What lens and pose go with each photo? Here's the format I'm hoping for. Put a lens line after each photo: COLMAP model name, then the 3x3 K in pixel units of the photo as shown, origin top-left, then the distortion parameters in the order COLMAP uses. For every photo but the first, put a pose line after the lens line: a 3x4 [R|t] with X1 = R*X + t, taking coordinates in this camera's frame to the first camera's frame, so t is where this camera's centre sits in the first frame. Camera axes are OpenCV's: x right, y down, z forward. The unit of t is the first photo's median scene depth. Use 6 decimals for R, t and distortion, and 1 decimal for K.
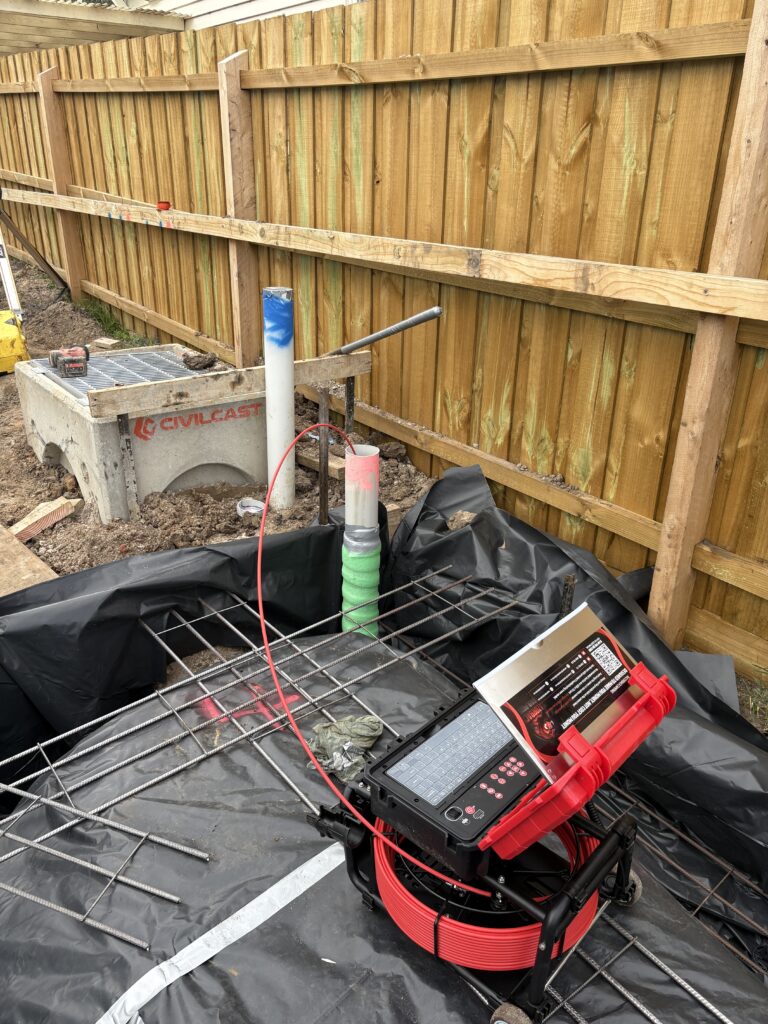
lens RADIAL K [[784.6, 0, 384.0], [0, 784.6, 512.0], [0, 0, 1]] dist [0.052314, -0.063855]
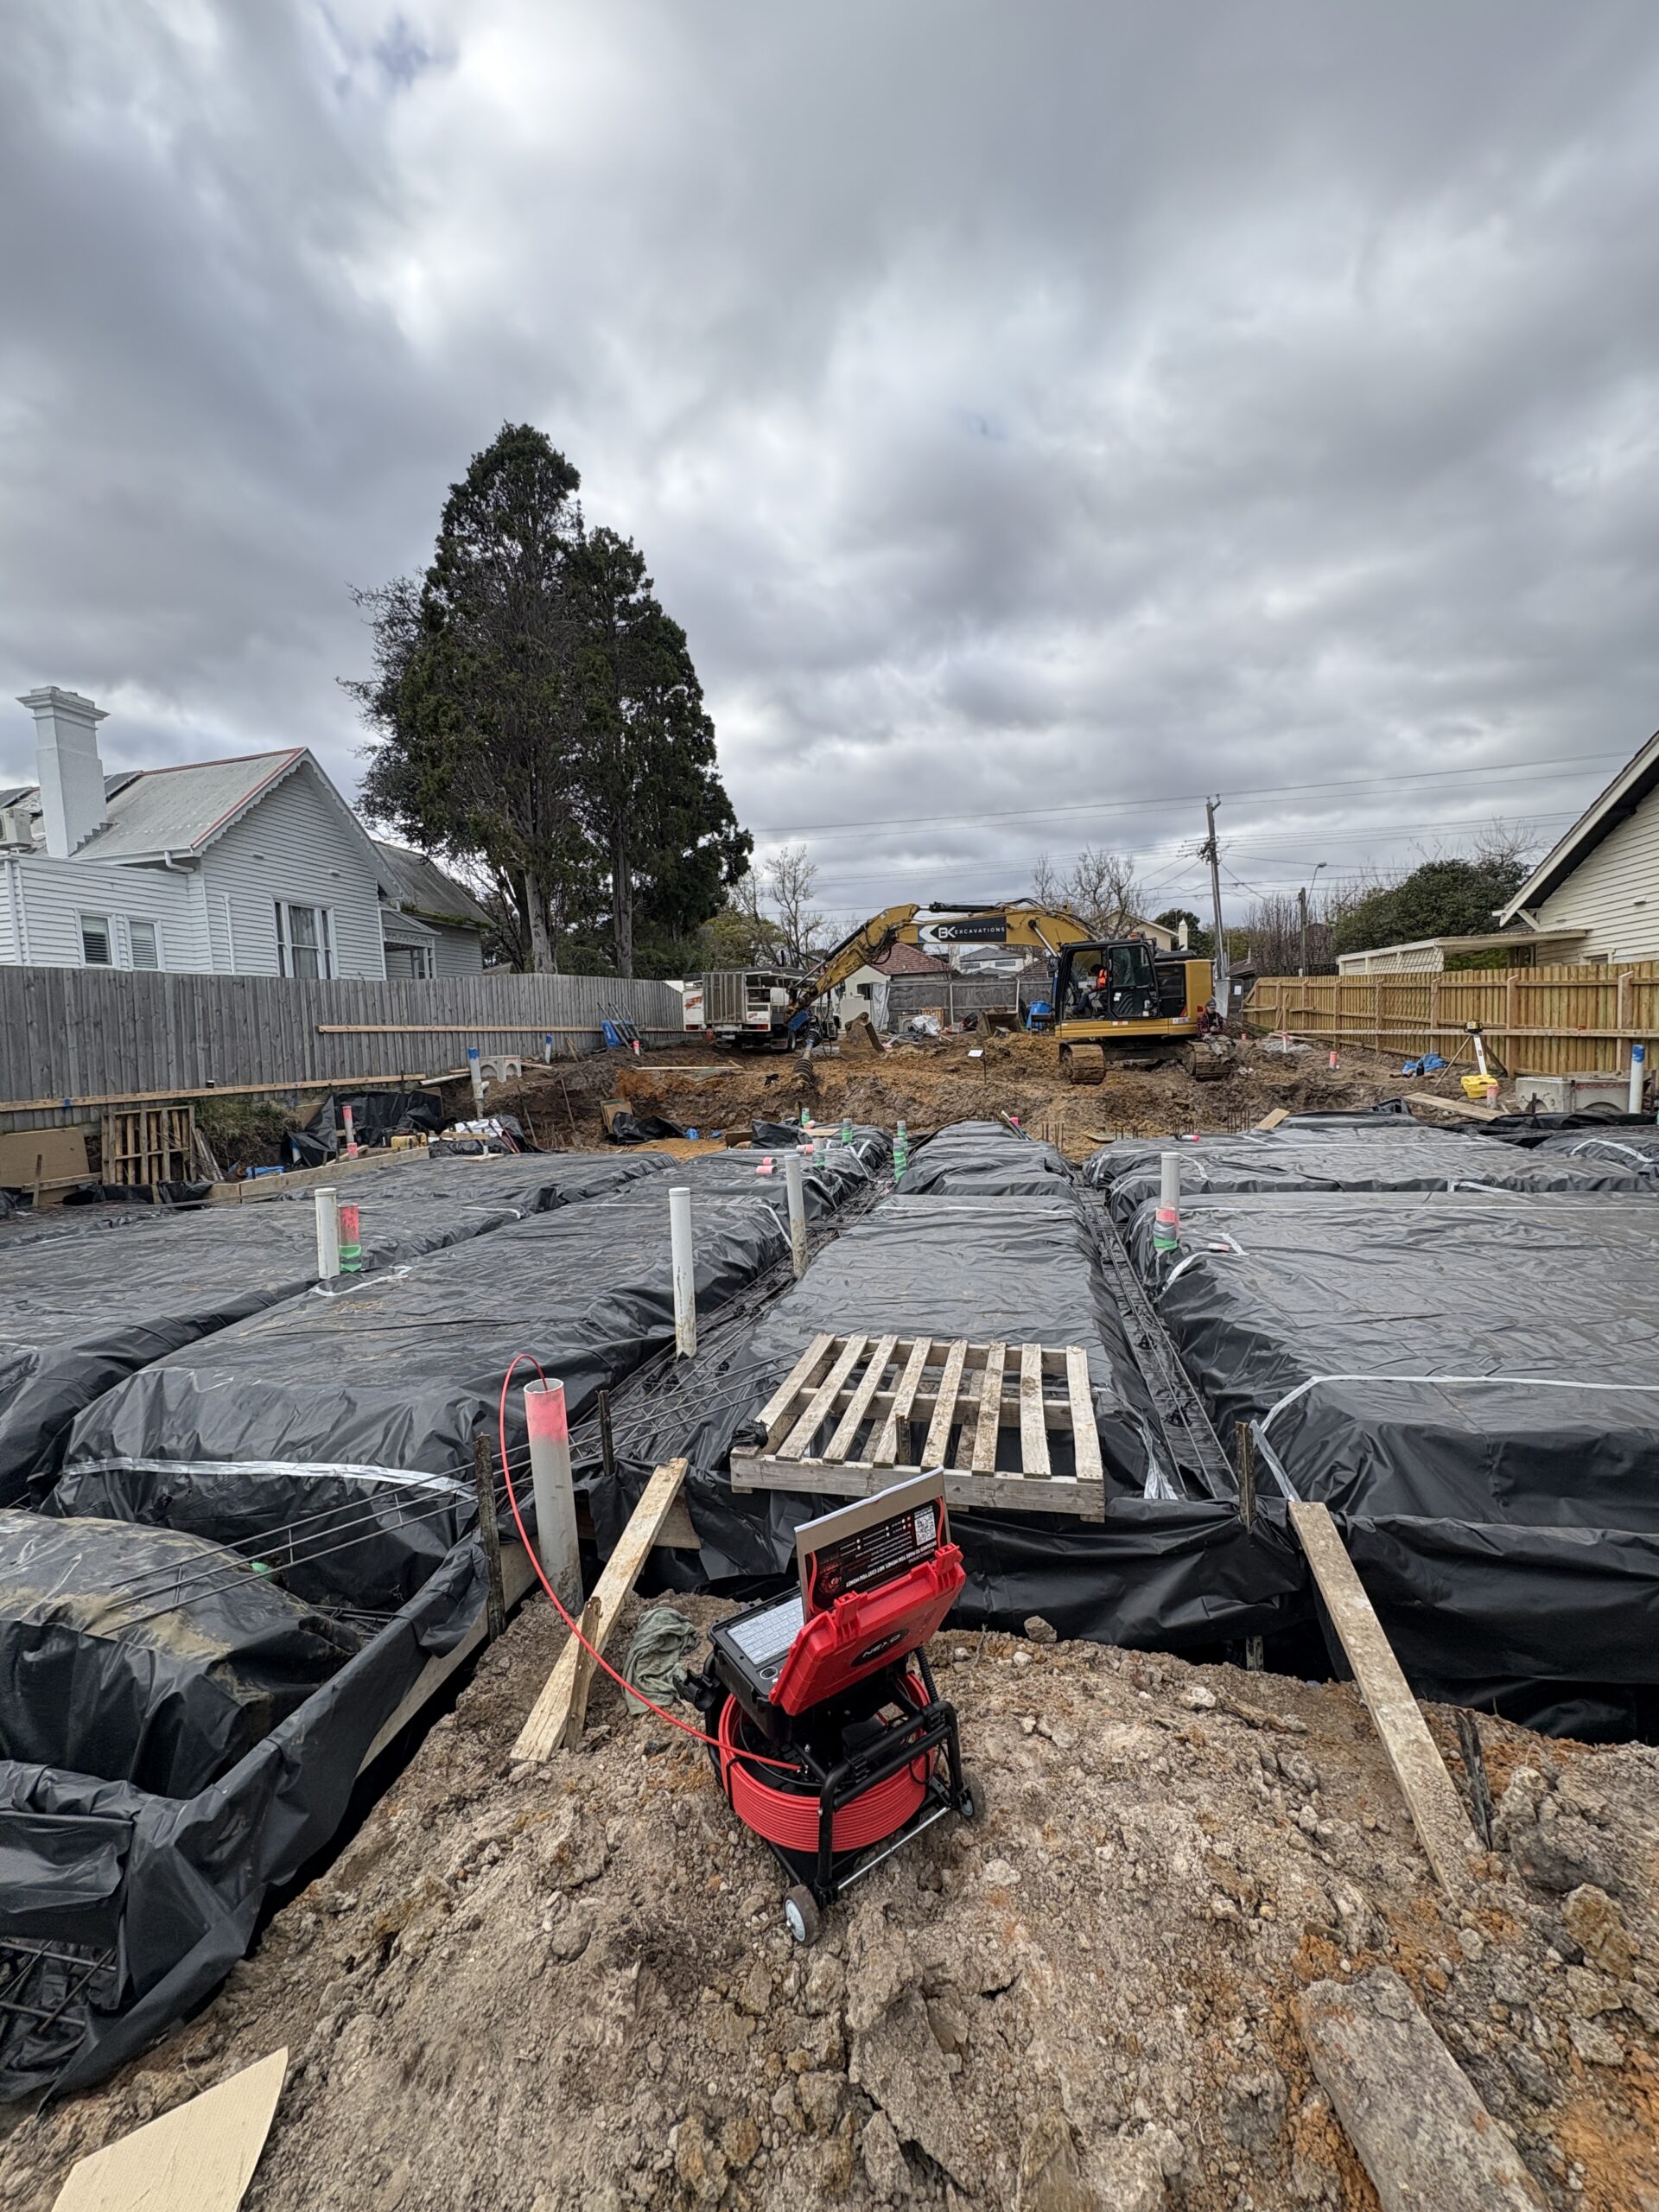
lens RADIAL K [[880.6, 0, 829.5], [0, 880.6, 1106.0], [0, 0, 1]] dist [0.000037, 0.000078]
pose [[0.636050, 0.023926, -0.771277, 0.388794], [-0.269054, 0.943670, -0.192607, 1.107260], [0.723222, 0.330023, 0.606659, -2.514492]]
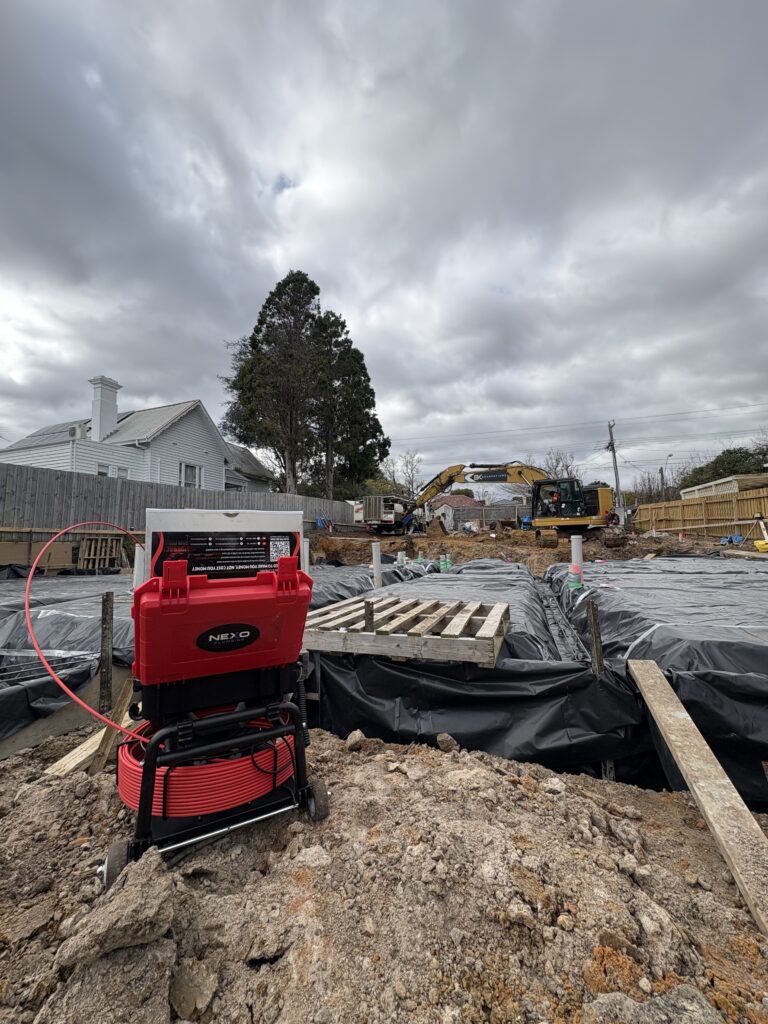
lens RADIAL K [[407.7, 0, 384.0], [0, 407.7, 512.0], [0, 0, 1]] dist [0.000037, 0.000078]
pose [[0.542738, -0.088936, -0.835180, 0.339705], [-0.317465, 0.898887, -0.302023, 1.236286], [0.777593, 0.429060, 0.459626, -2.236375]]
